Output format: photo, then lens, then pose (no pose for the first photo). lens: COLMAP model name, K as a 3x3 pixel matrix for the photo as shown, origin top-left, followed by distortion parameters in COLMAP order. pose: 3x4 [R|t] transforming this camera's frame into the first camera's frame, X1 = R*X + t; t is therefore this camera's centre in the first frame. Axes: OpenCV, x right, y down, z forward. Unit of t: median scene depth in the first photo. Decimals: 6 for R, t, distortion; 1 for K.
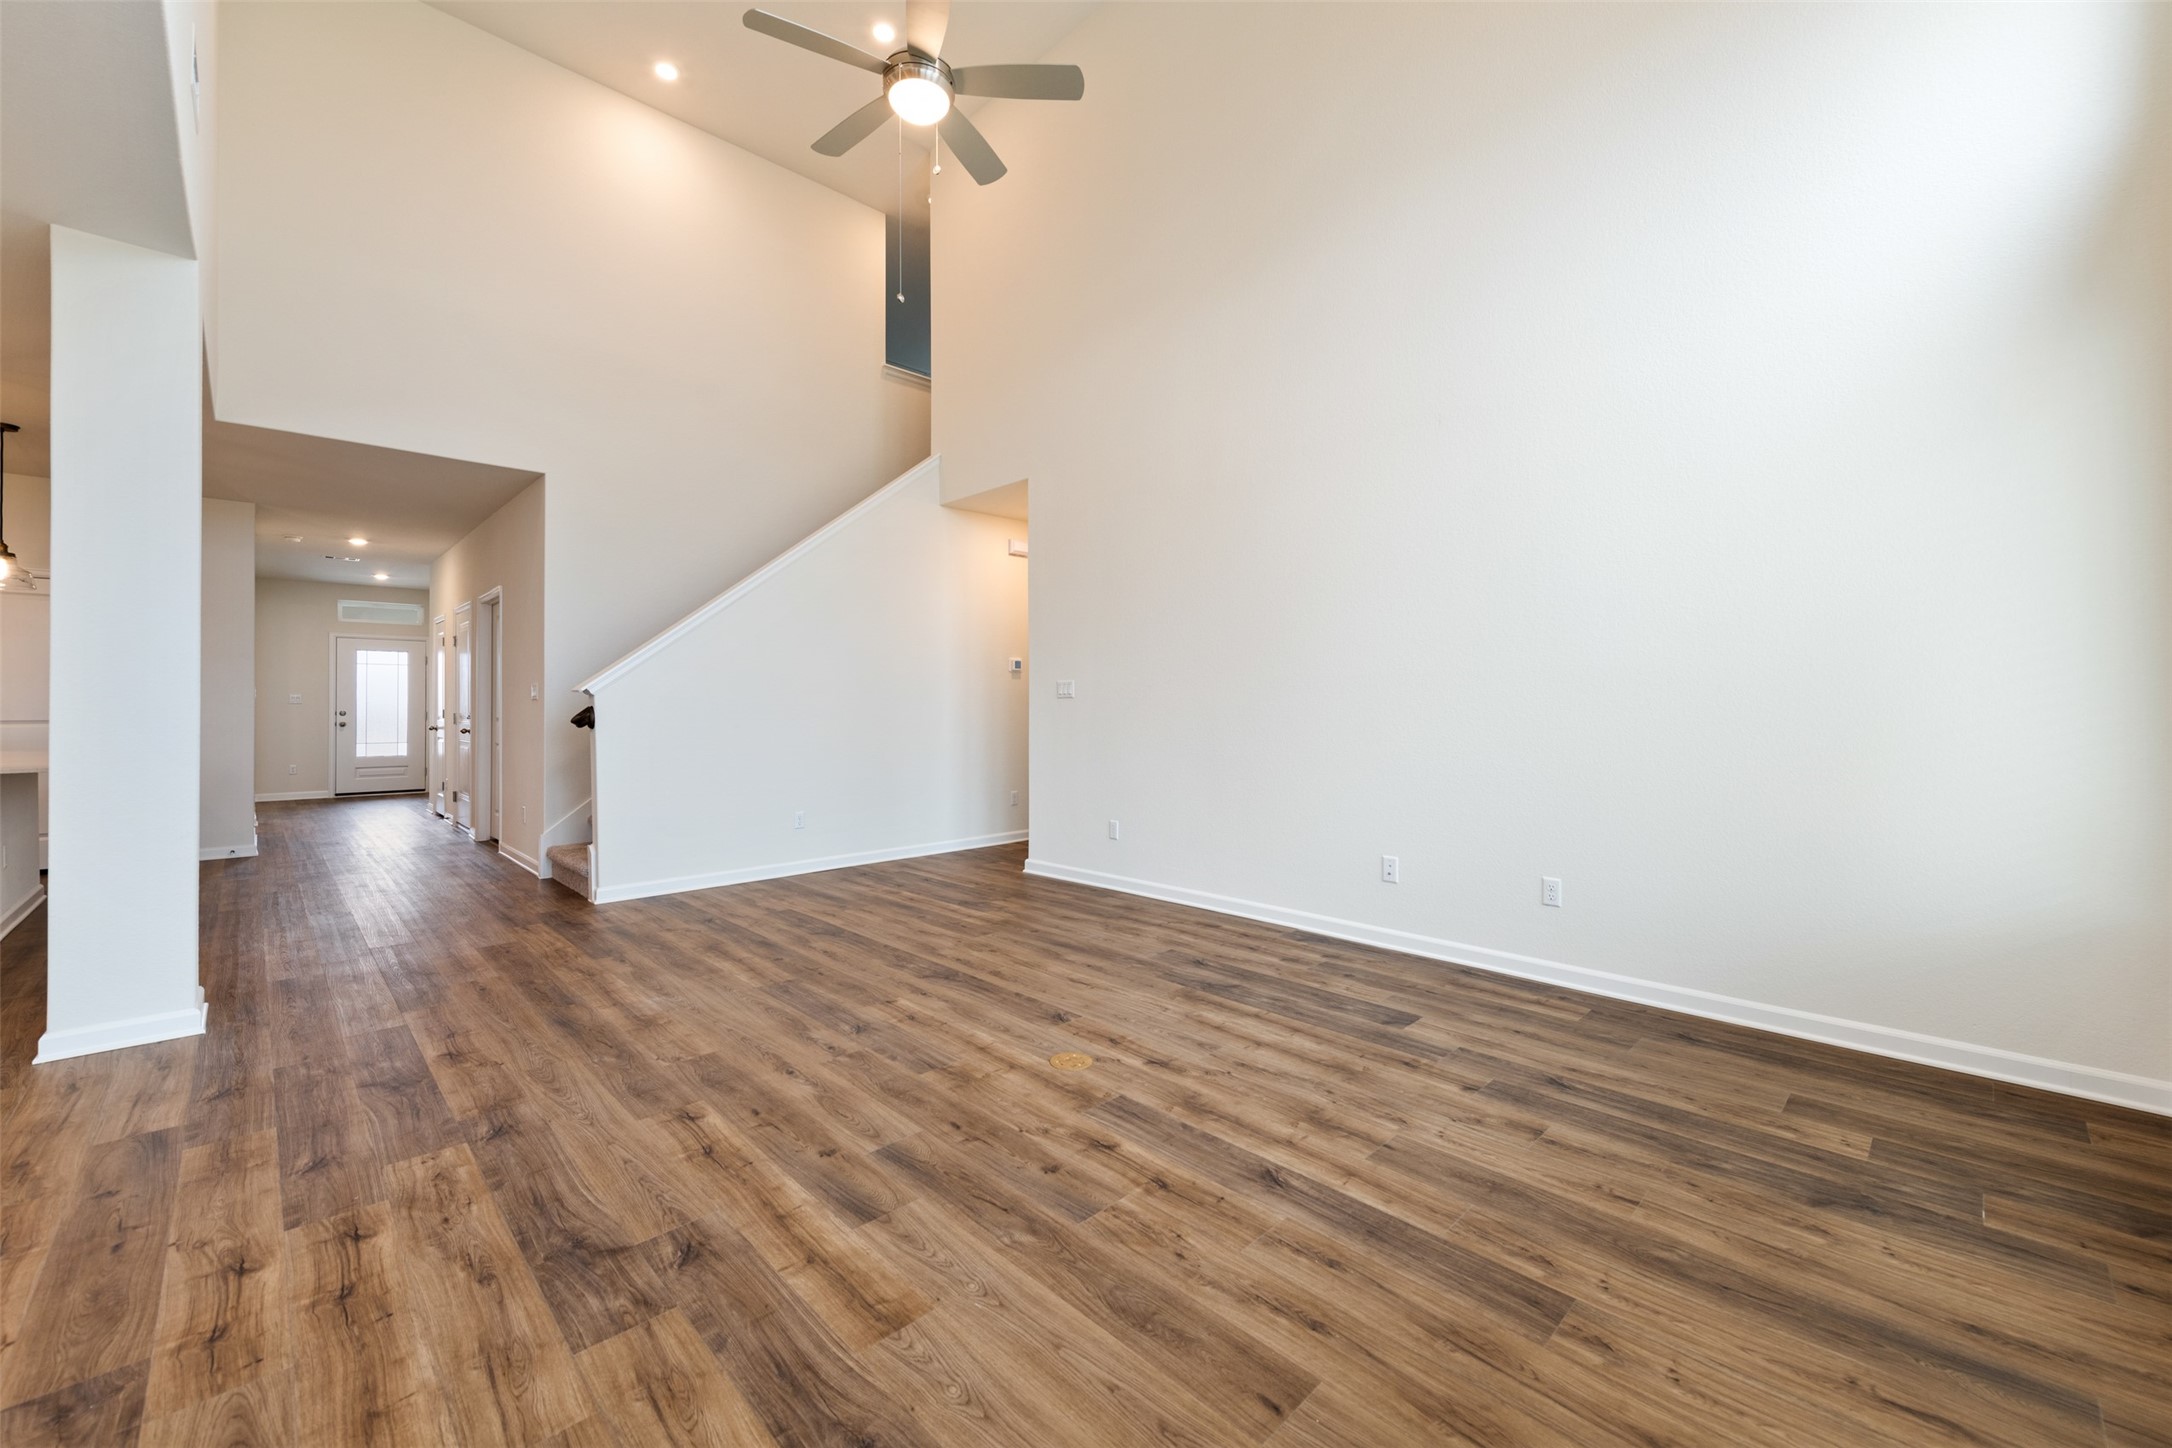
lens RADIAL K [[857.0, 0, 1092.8], [0, 857.0, 706.4], [0, 0, 1]] dist [0.011527, -0.000453]
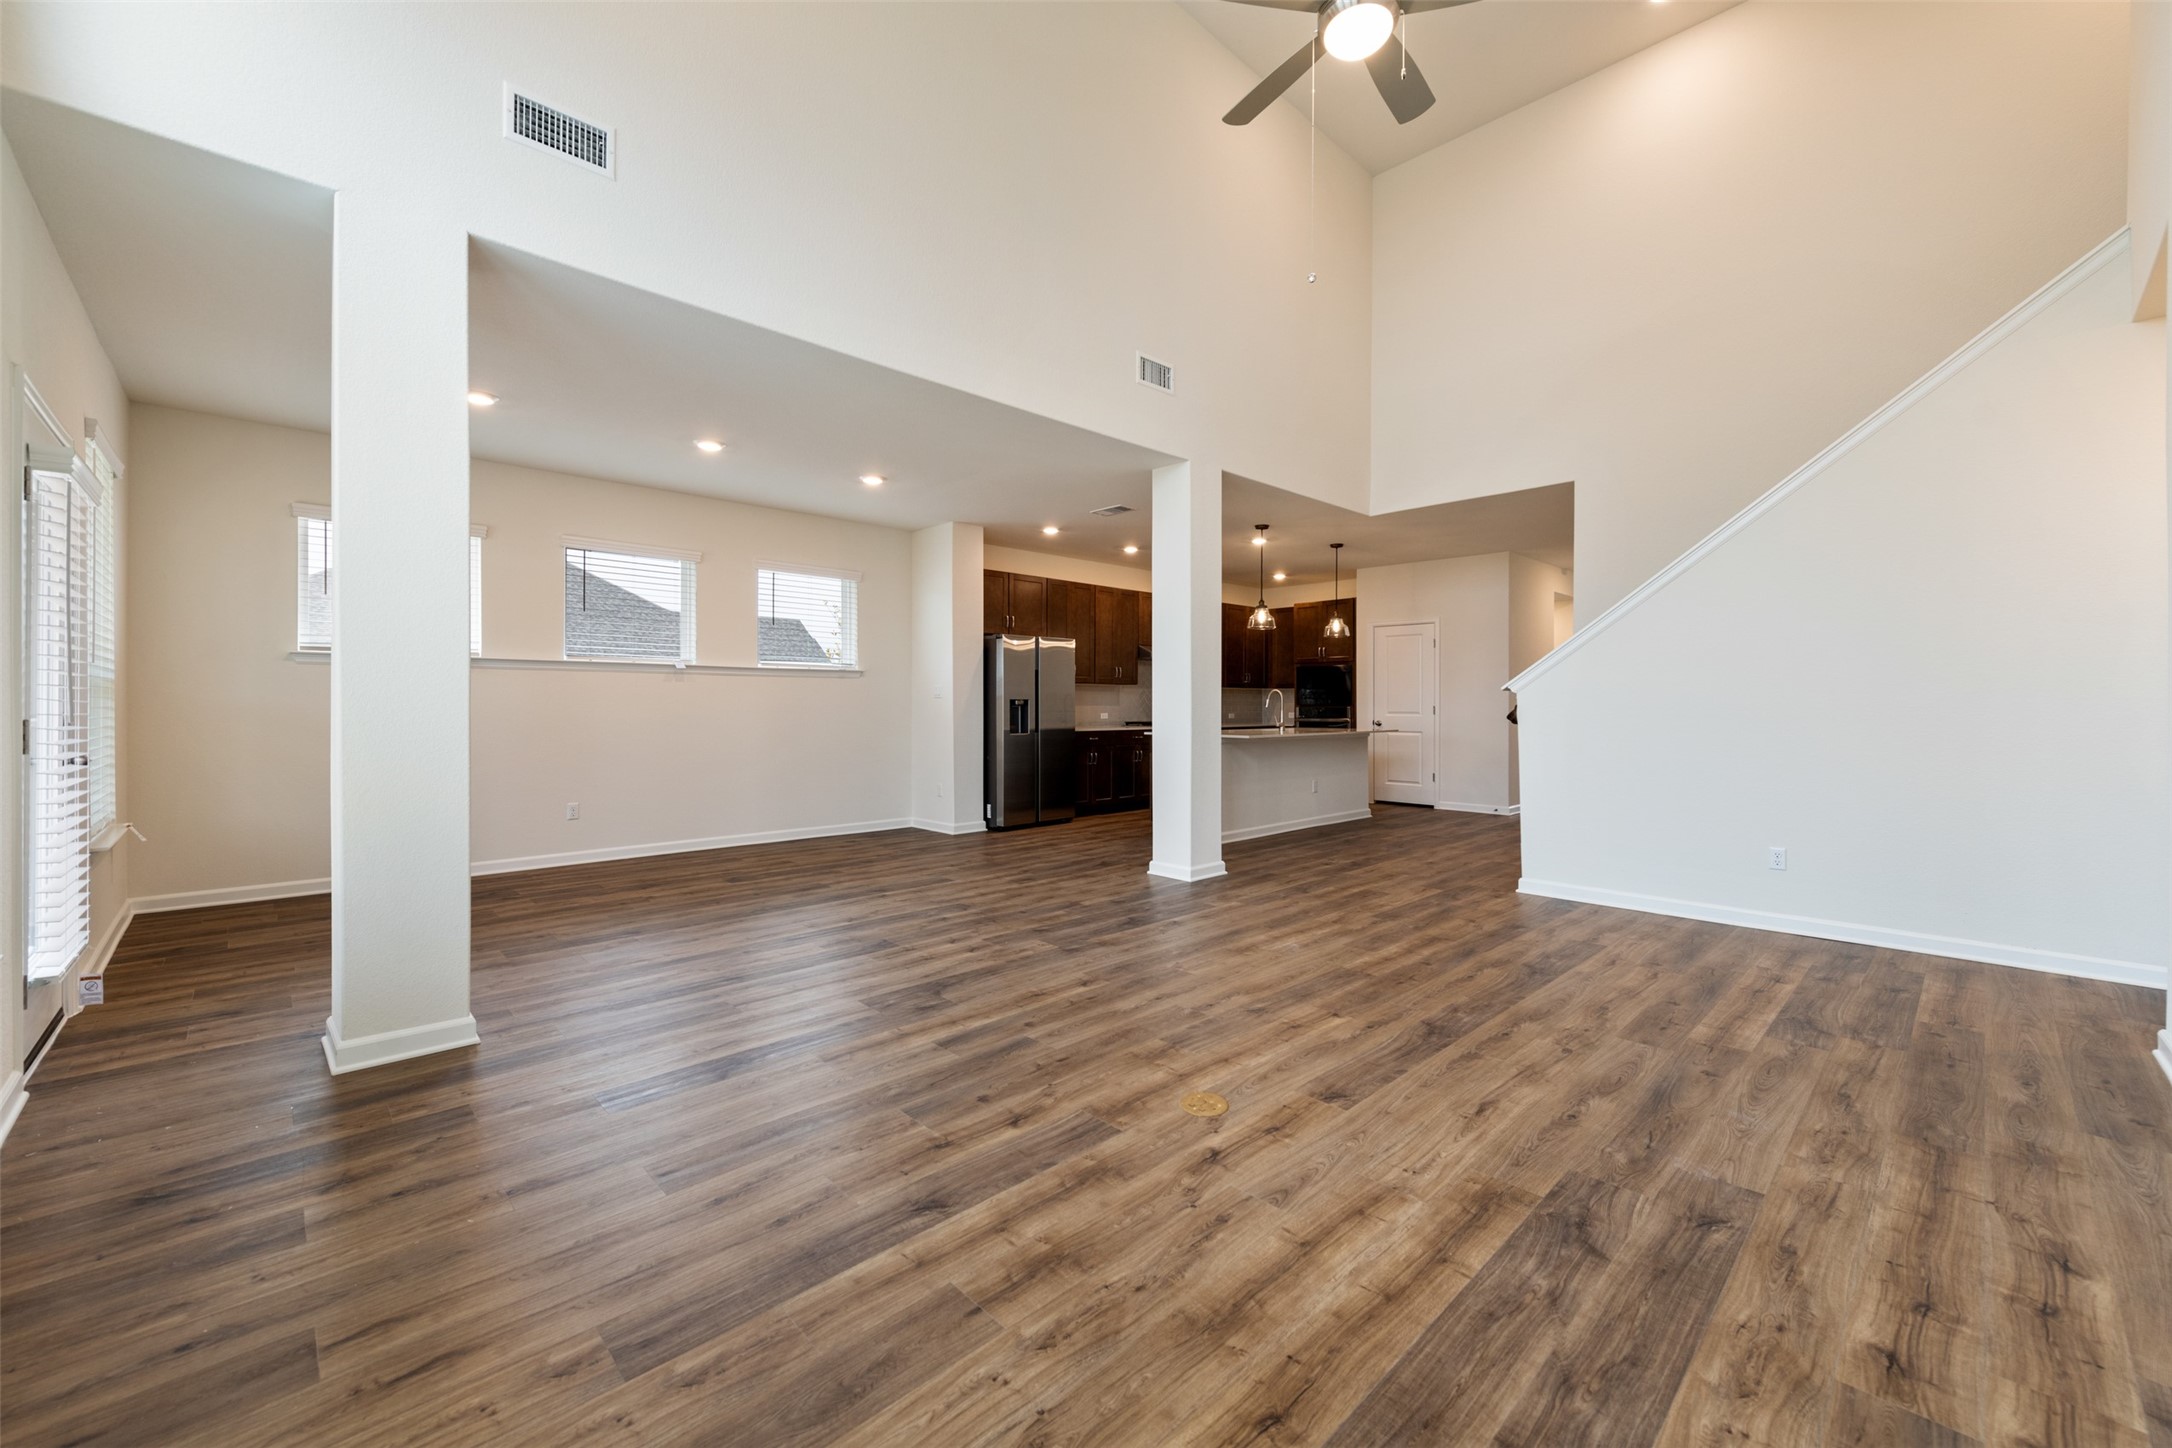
lens RADIAL K [[857.0, 0, 1092.8], [0, 857.0, 706.4], [0, 0, 1]] dist [0.011527, -0.000453]
pose [[-0.003862, 0.007434, -0.999965, 0.911261], [-0.002340, 0.999970, 0.007443, -0.004361], [0.999990, 0.002368, -0.003845, 0.940431]]
